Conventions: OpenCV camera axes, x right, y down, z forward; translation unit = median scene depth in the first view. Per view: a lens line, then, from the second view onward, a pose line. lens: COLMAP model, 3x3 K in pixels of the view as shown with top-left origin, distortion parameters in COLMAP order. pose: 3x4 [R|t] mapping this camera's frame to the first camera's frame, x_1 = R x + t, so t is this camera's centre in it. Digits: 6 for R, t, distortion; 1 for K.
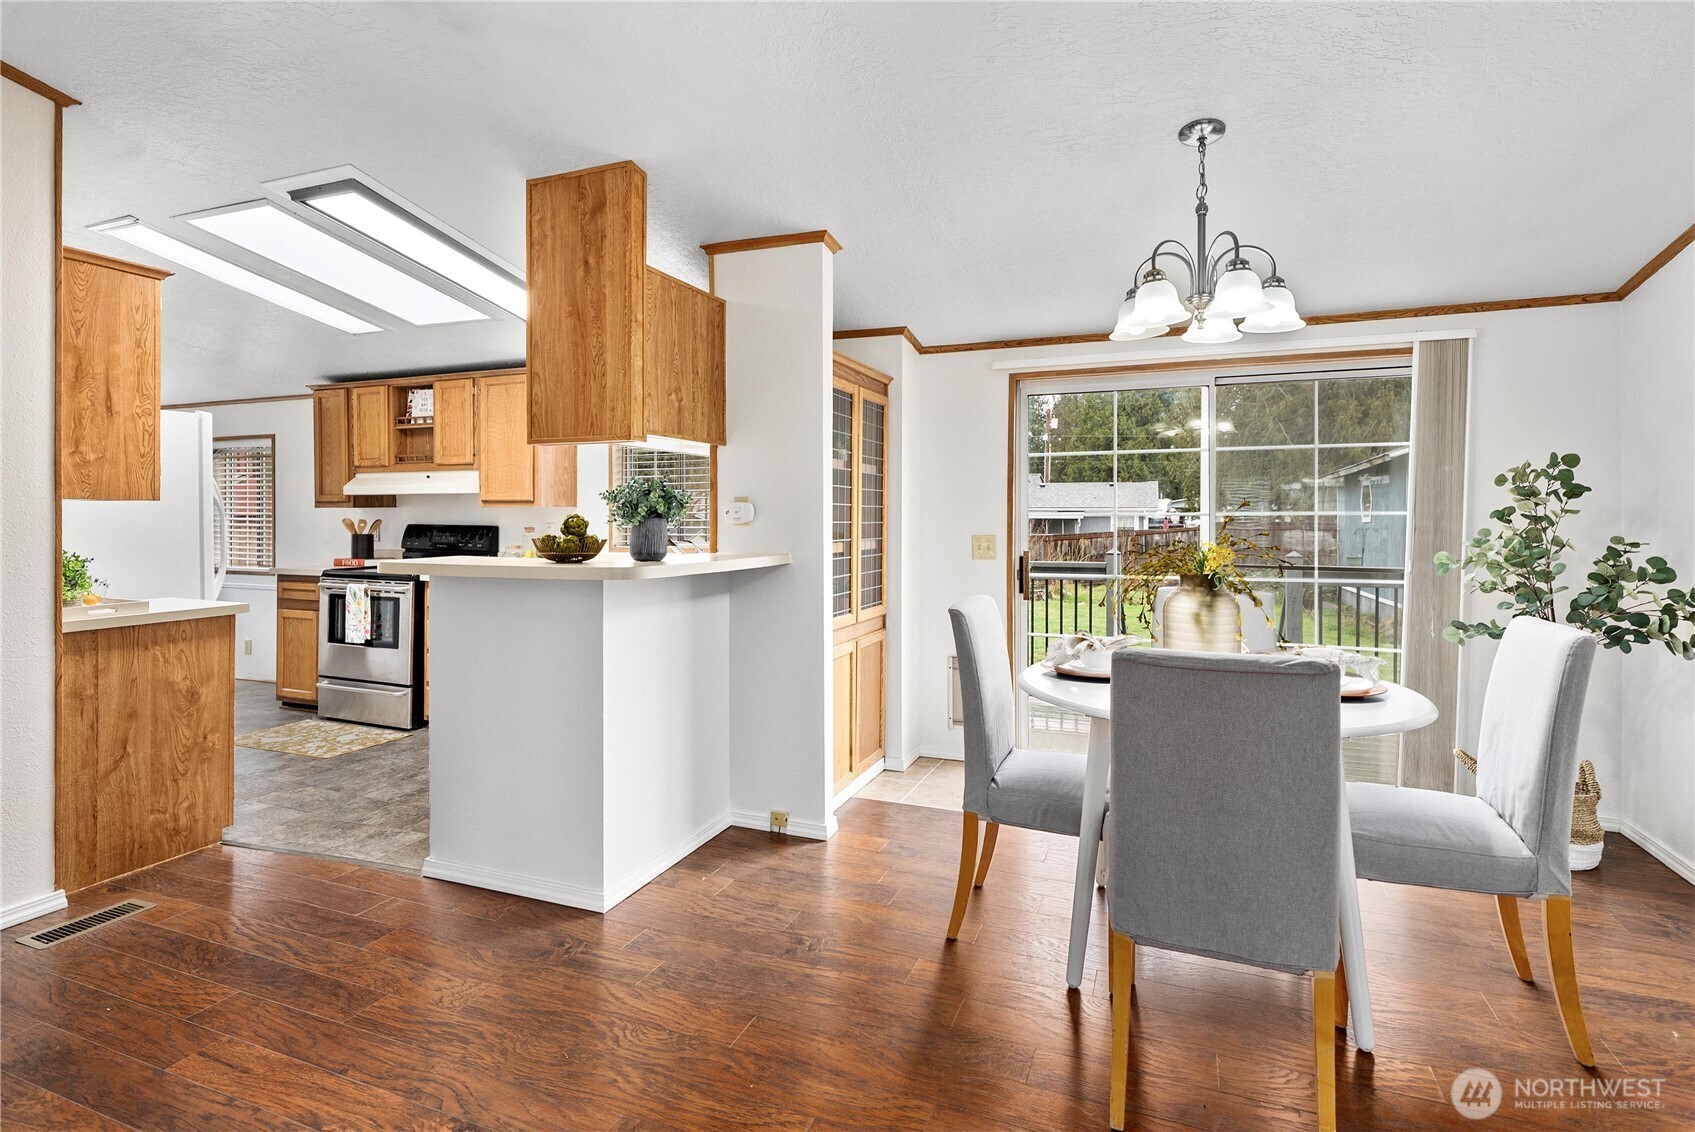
lens RADIAL K [[830.0, 0, 853.9], [0, 830.0, 511.0], [0, 0, 1]] dist [-0.001693, 0.000575]
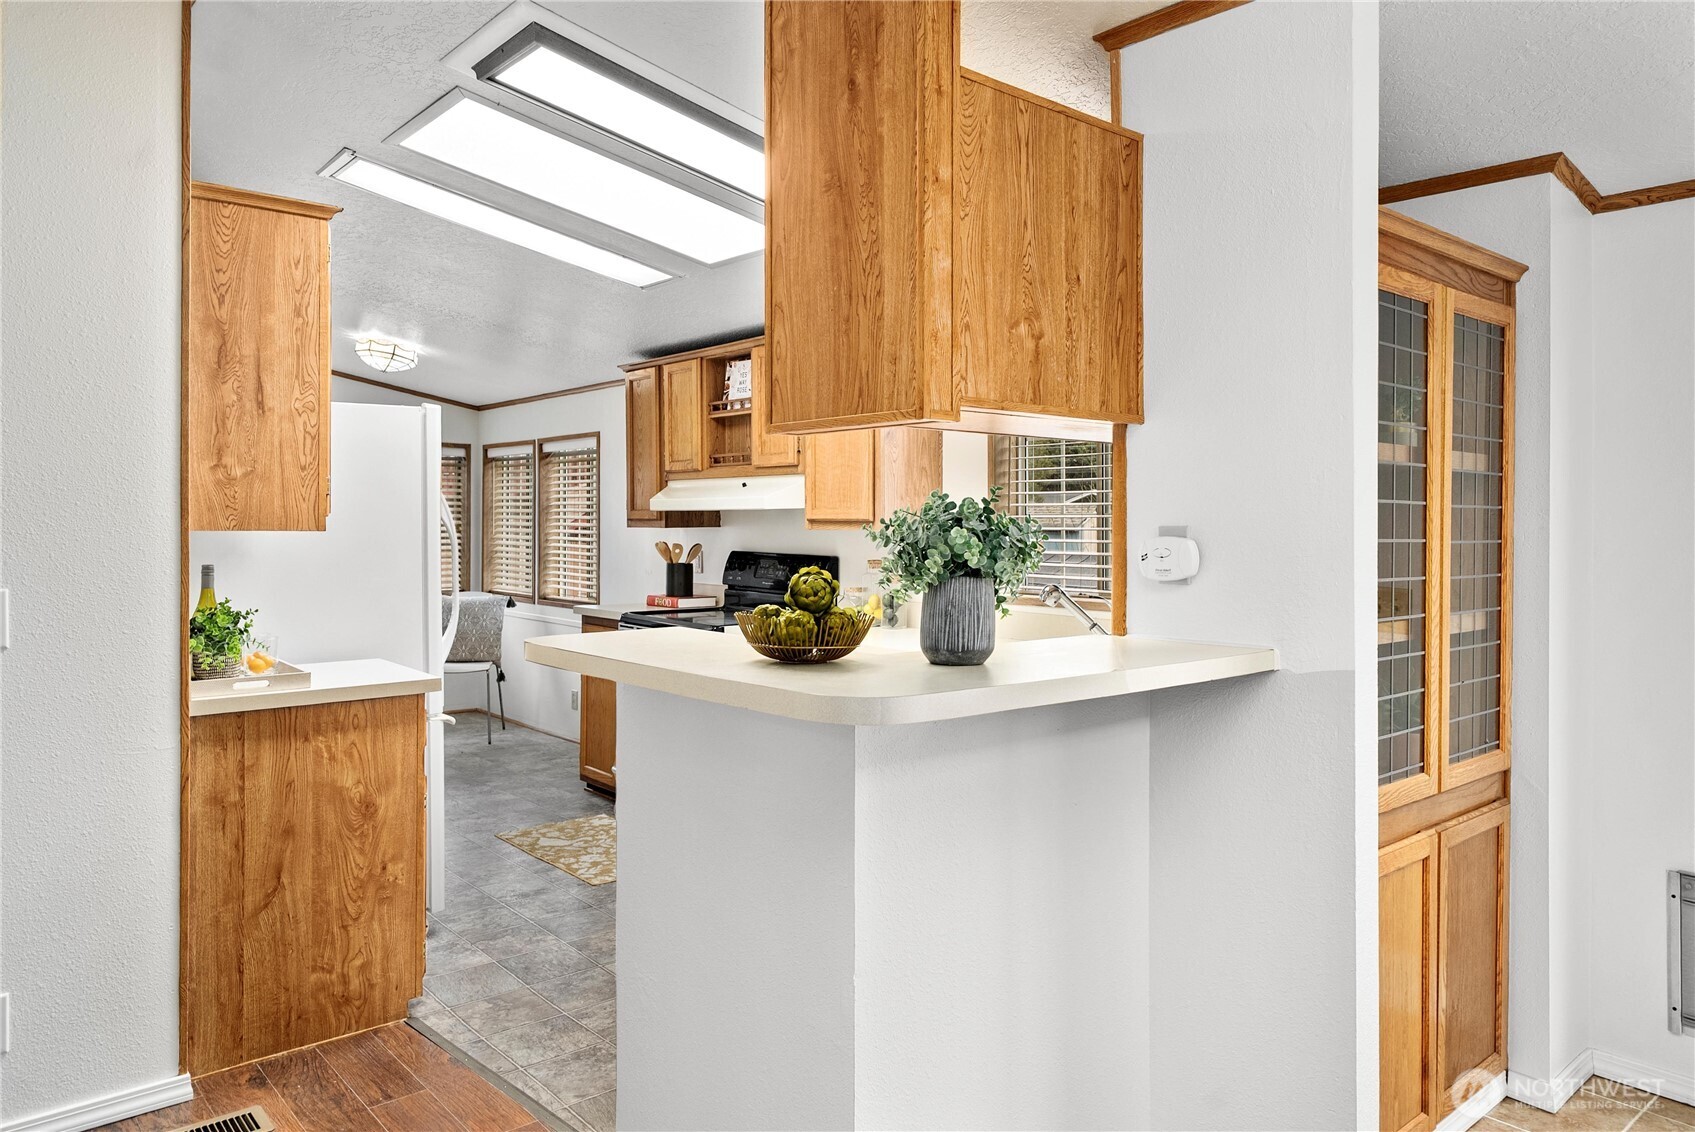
lens RADIAL K [[1127.5, 0, 842.5], [0, 1127.5, 514.4], [0, 0, 1]] dist [-0.002777, 0.000879]
pose [[0.883039, 0.000201, -0.469299, 0.005235], [-0.001687, 0.999995, -0.002746, -0.022136], [0.469296, 0.003217, 0.883035, 0.321393]]
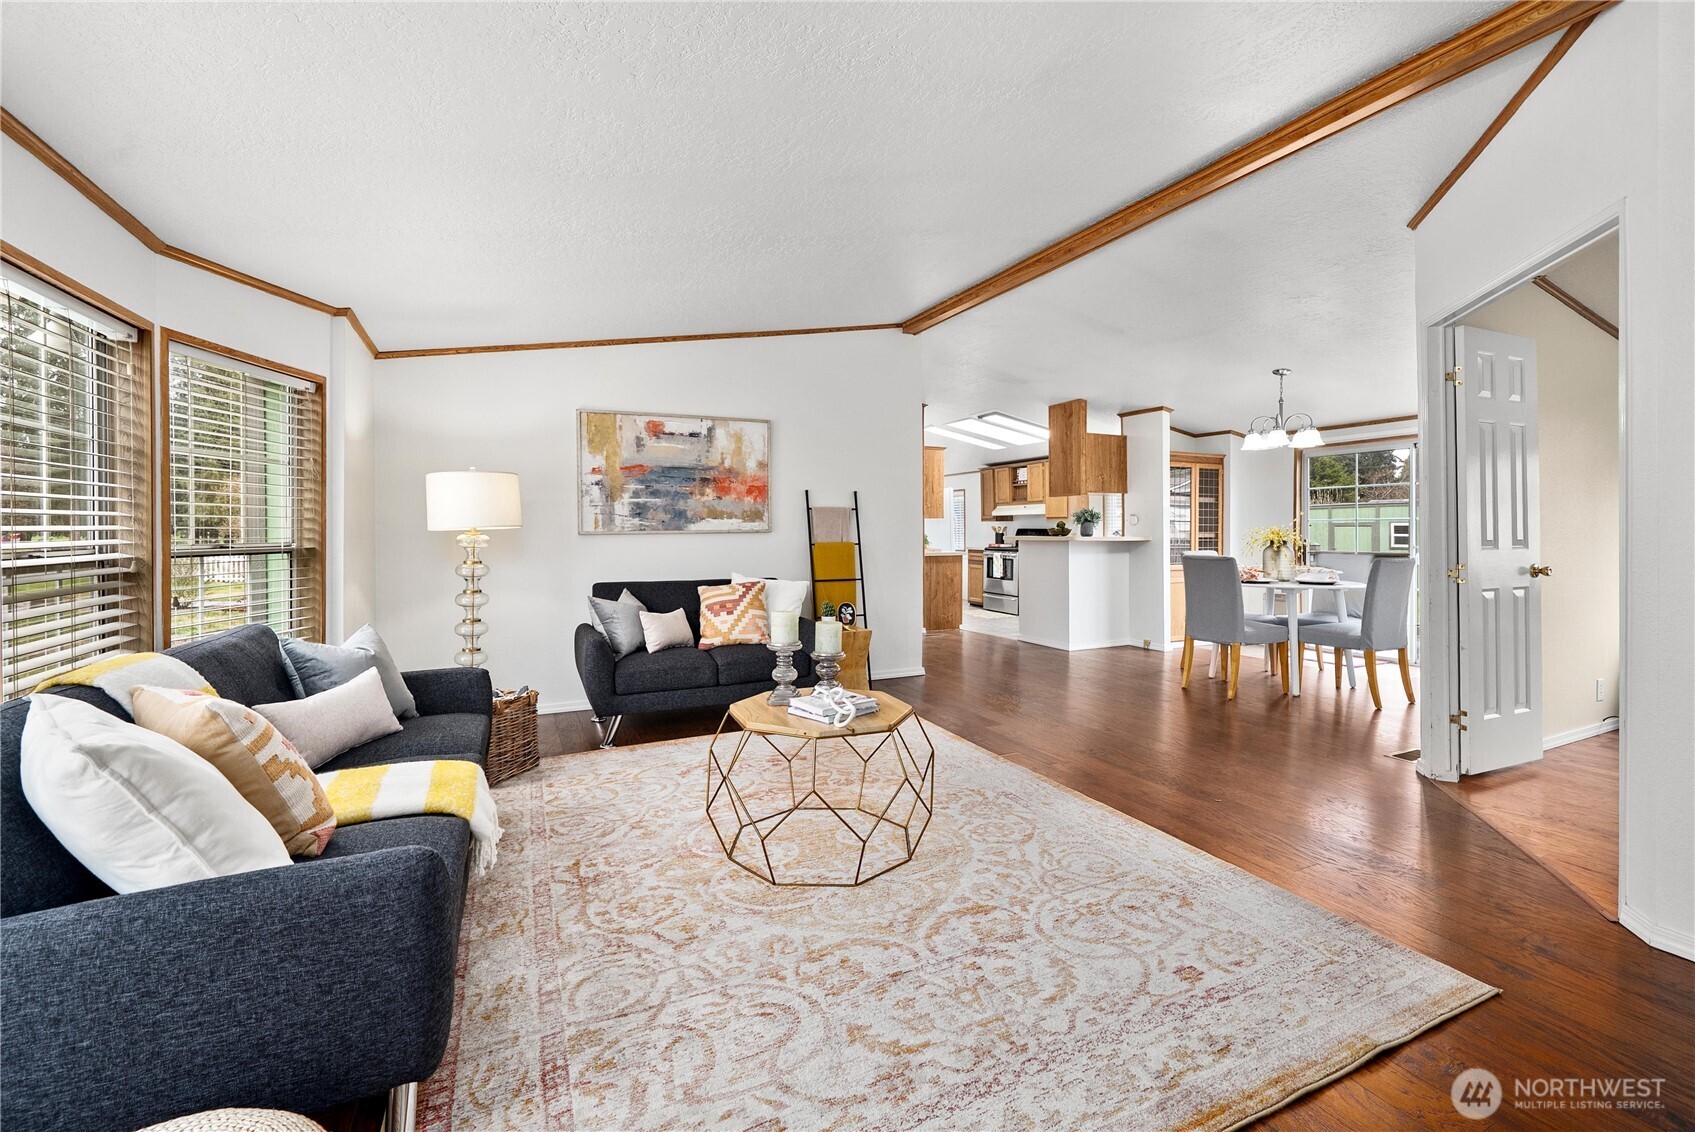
lens RADIAL K [[702.1, 0, 849.2], [0, 702.1, 529.2], [0, 0, 1]] dist [0.000744, 0.000037]
pose [[0.733838, -0.001776, -0.679322, 0.681973], [0.003876, 0.999991, 0.001572, 0.022735], [0.679313, -0.003787, 0.733839, -1.144333]]
